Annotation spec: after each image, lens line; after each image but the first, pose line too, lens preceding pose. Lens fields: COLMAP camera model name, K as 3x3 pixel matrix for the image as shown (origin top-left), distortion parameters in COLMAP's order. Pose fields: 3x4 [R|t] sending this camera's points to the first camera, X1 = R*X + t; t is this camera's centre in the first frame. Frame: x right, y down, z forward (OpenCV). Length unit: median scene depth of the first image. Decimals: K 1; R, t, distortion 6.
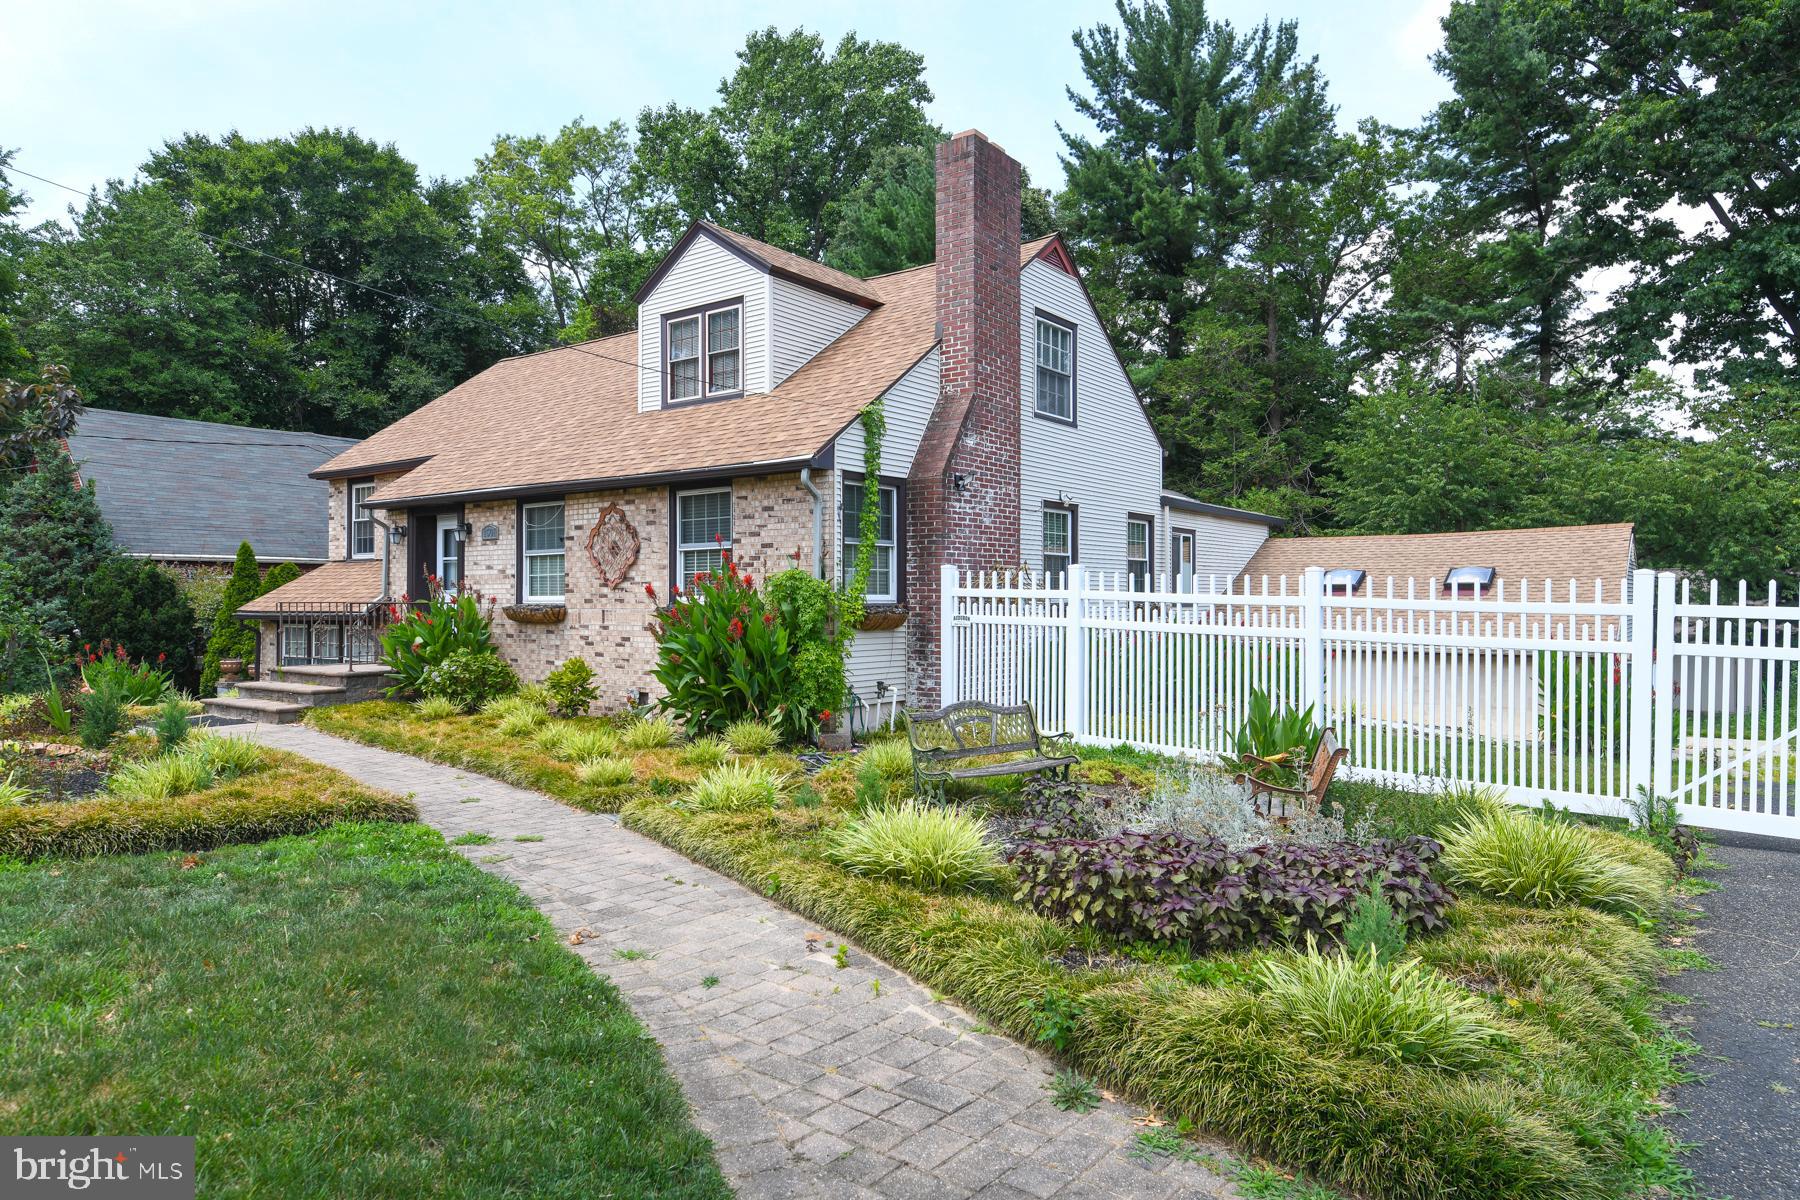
lens RADIAL K [[1123.0, 0, 900.0], [0, 1123.0, 600.0], [0, 0, 1]] dist [0.020291, 0.001245]
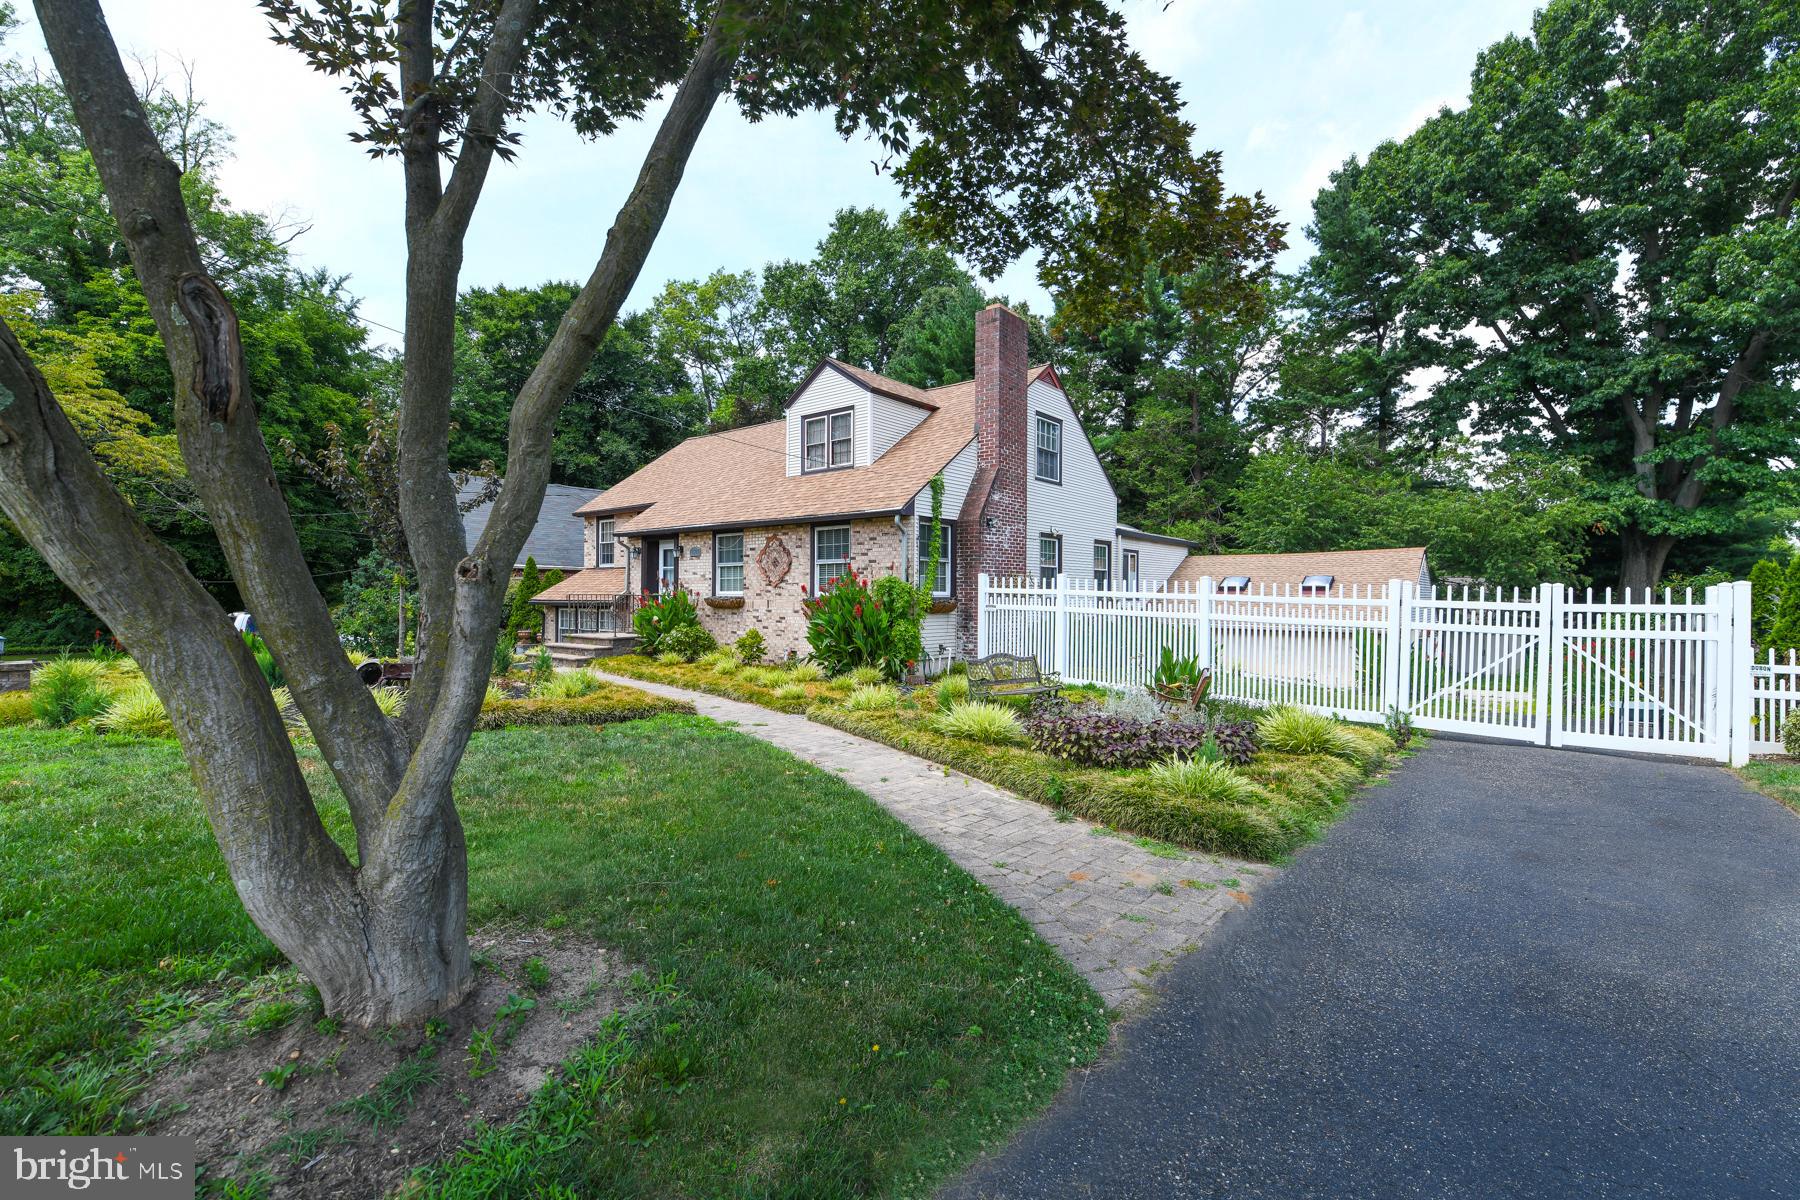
lens RADIAL K [[800.1, 0, 900.0], [0, 800.1, 600.0], [0, 0, 1]] dist [-0.002163, -0.011743]
pose [[0.999183, 0.005539, -0.040041, -0.018872], [-0.005291, 0.999966, 0.006299, 0.000330], [0.040075, -0.006082, 0.999178, -0.102925]]
